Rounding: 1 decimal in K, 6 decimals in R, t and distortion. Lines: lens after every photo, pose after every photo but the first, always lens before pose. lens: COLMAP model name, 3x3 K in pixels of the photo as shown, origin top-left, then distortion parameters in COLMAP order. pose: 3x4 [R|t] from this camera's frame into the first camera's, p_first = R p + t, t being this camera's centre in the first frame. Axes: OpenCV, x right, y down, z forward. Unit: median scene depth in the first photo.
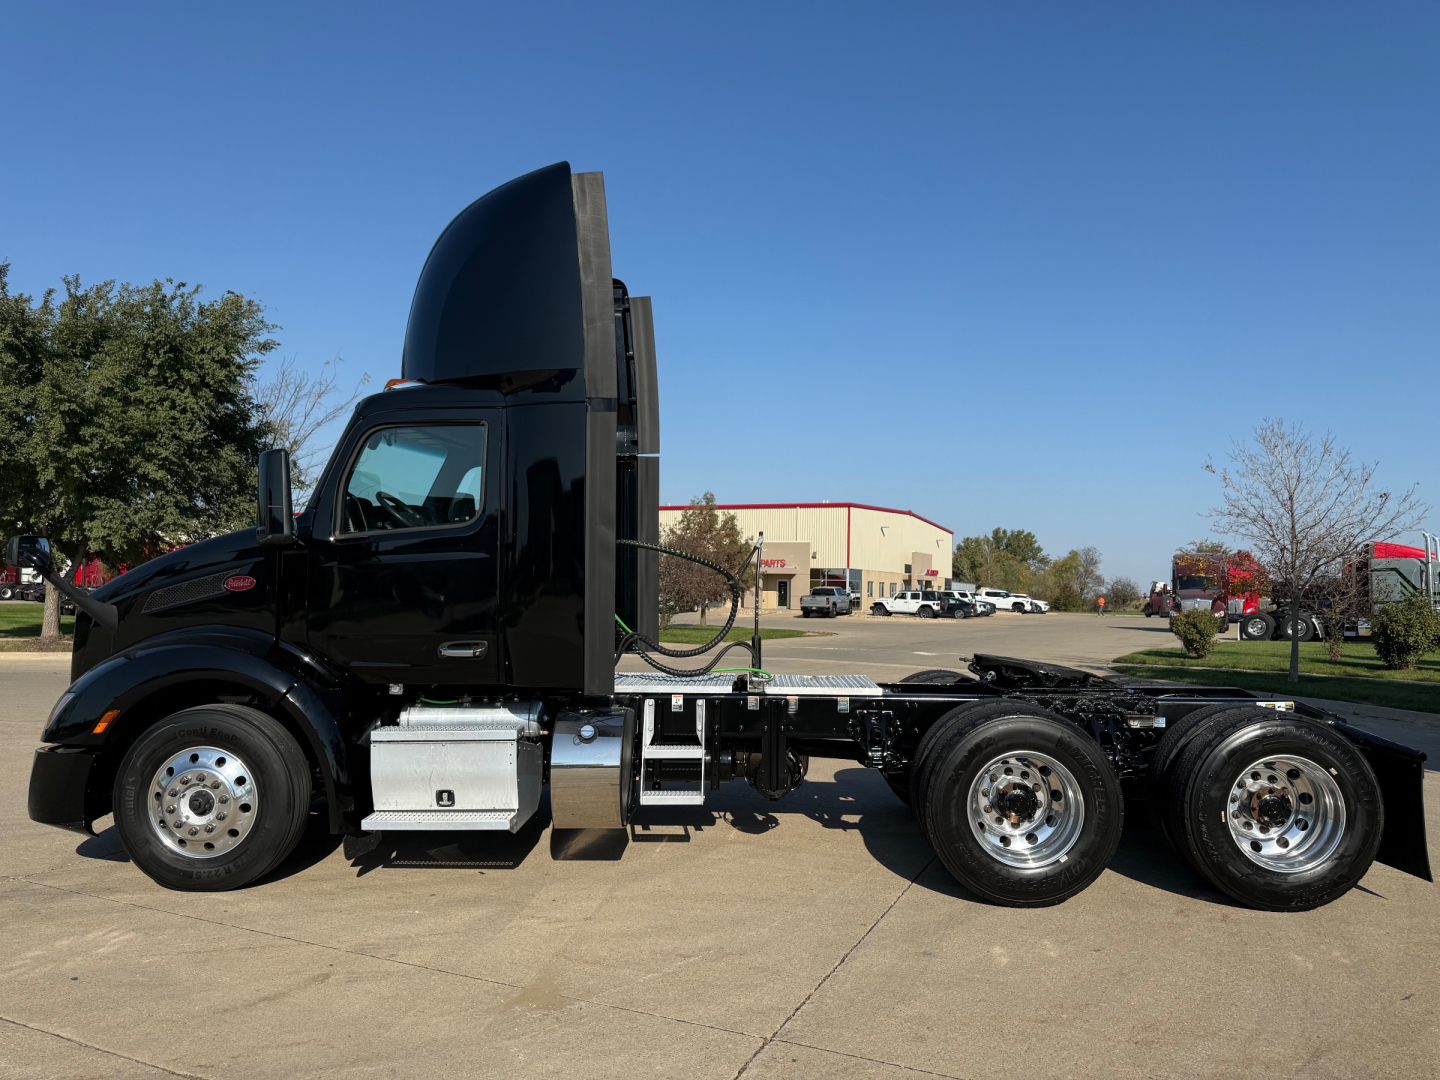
lens RADIAL K [[1019.0, 0, 715.0], [0, 1019.0, 549.0], [0, 0, 1]] dist [0.047983, -0.057670]
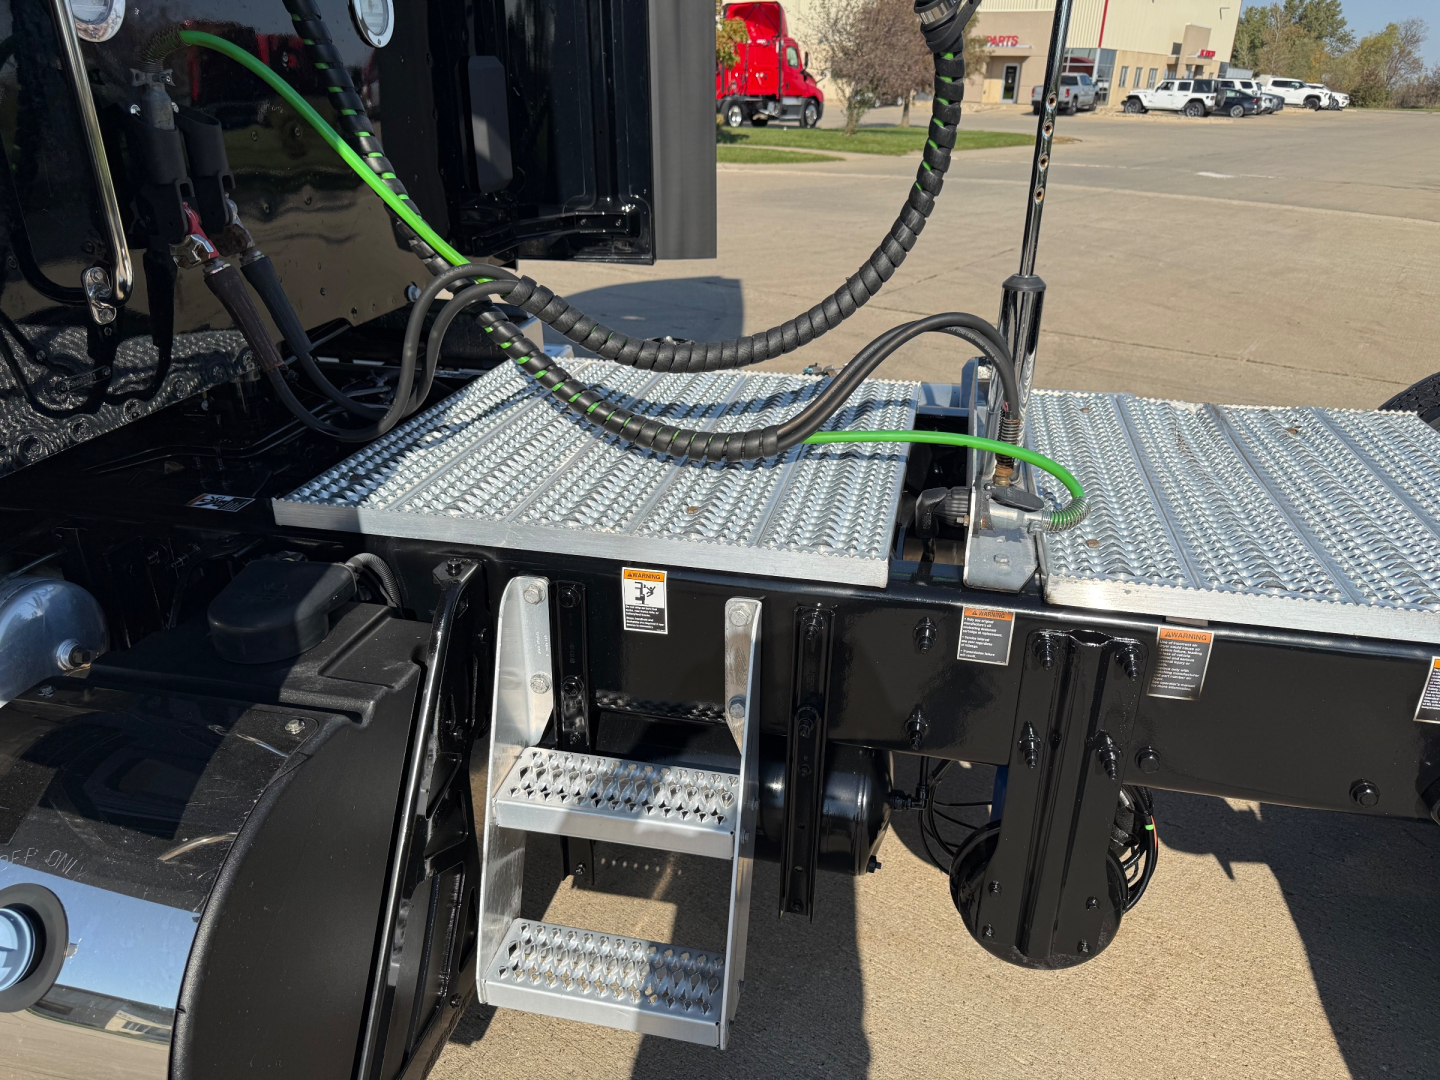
lens RADIAL K [[1019.0, 0, 731.9], [0, 1019.0, 553.7], [0, 0, 1]] dist [0.047983, -0.057670]
pose [[0.985201, 0.075059, -0.154097, 0.004569], [0.003561, 0.889863, 0.456213, 0.009988], [0.171369, -0.450010, 0.876427, 0.218053]]
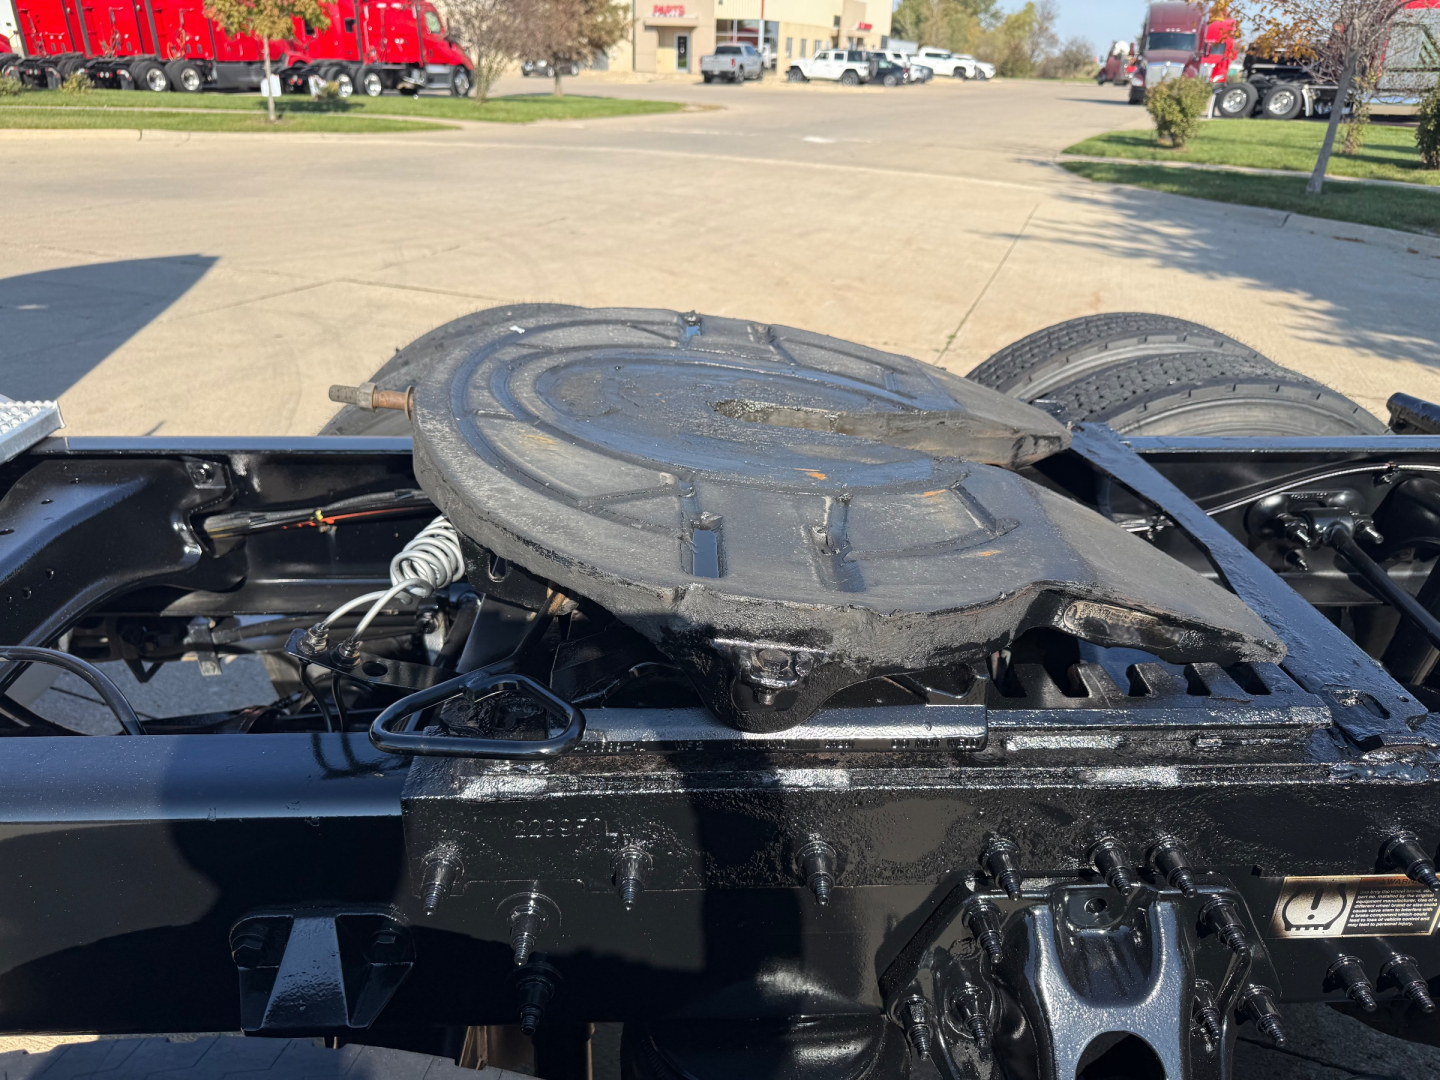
lens RADIAL K [[1026.5, 0, 738.4], [0, 1026.5, 540.8], [0, 0, 1]] dist [0.024310, -0.037318]
pose [[0.995827, -0.031302, 0.085728, 0.083600], [-0.012275, 0.884869, 0.465678, 0.014362], [-0.090435, -0.464786, 0.880792, 0.239185]]
